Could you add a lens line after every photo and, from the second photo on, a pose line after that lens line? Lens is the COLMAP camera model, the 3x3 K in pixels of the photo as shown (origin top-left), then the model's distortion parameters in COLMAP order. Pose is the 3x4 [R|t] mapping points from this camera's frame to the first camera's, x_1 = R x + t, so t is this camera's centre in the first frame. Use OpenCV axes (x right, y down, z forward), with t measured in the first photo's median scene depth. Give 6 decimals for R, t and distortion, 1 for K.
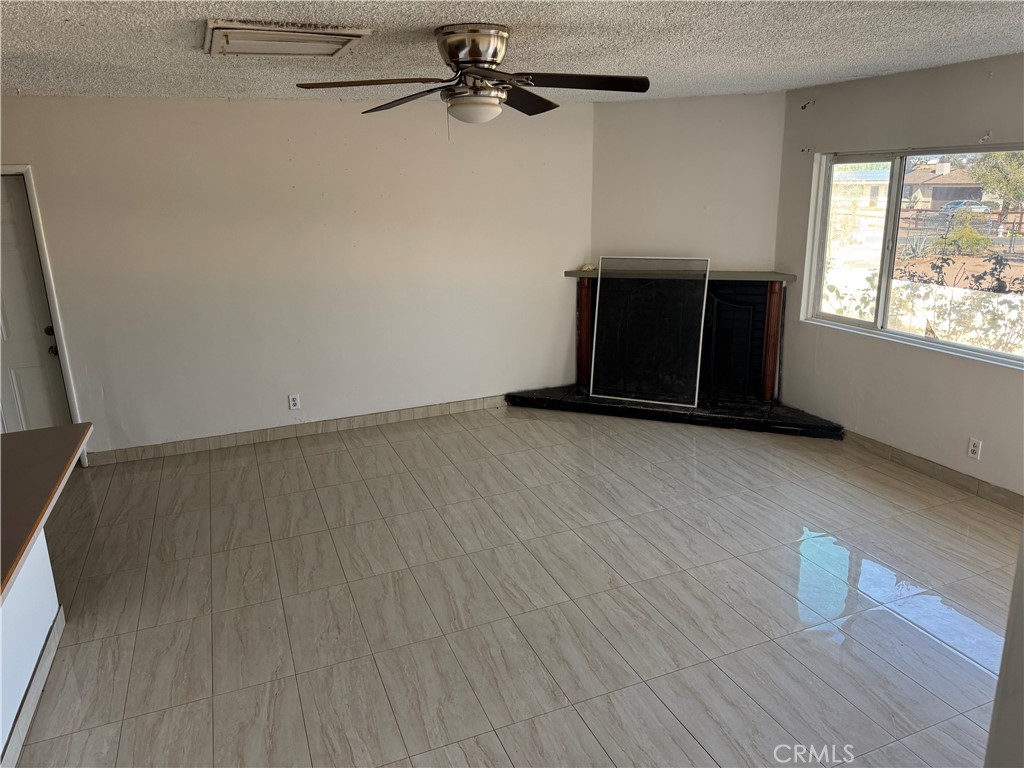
lens RADIAL K [[733.5, 0, 512.0], [0, 733.5, 384.0], [0, 0, 1]] dist [-0.042353, -0.002773]
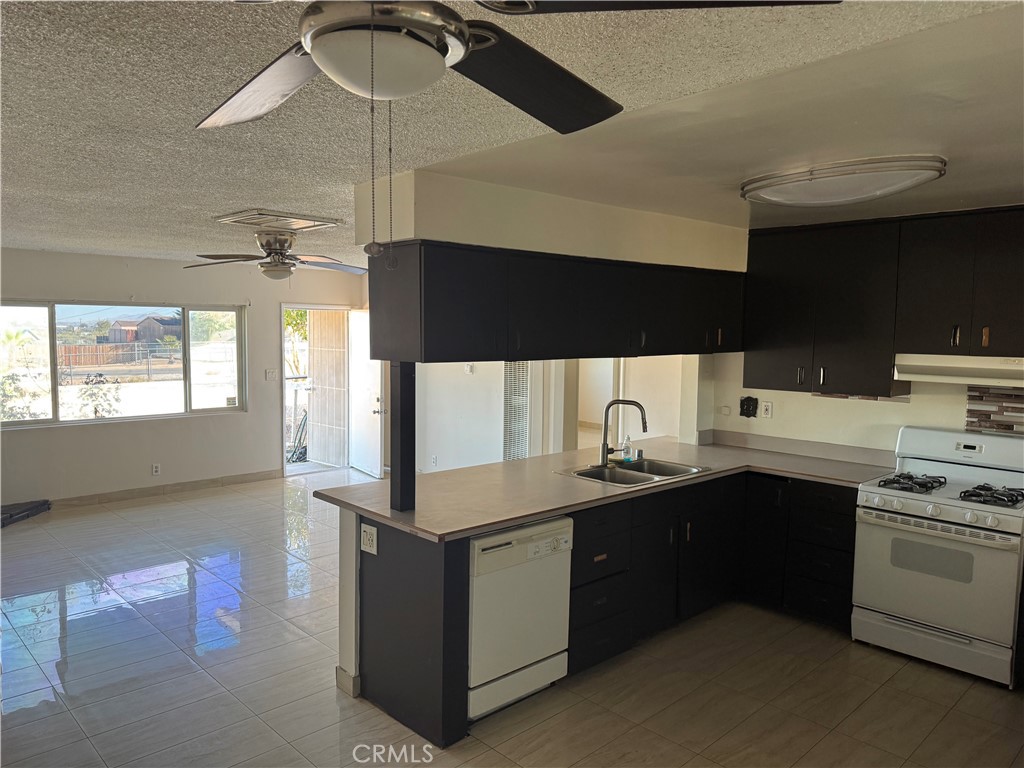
lens RADIAL K [[733.5, 0, 512.0], [0, 733.5, 384.0], [0, 0, 1]] dist [-0.042353, -0.002773]
pose [[-0.373330, -0.049916, 0.926355, -1.167938], [0.245619, 0.957599, 0.150586, -0.145387], [-0.894593, 0.283749, -0.345240, 0.691718]]
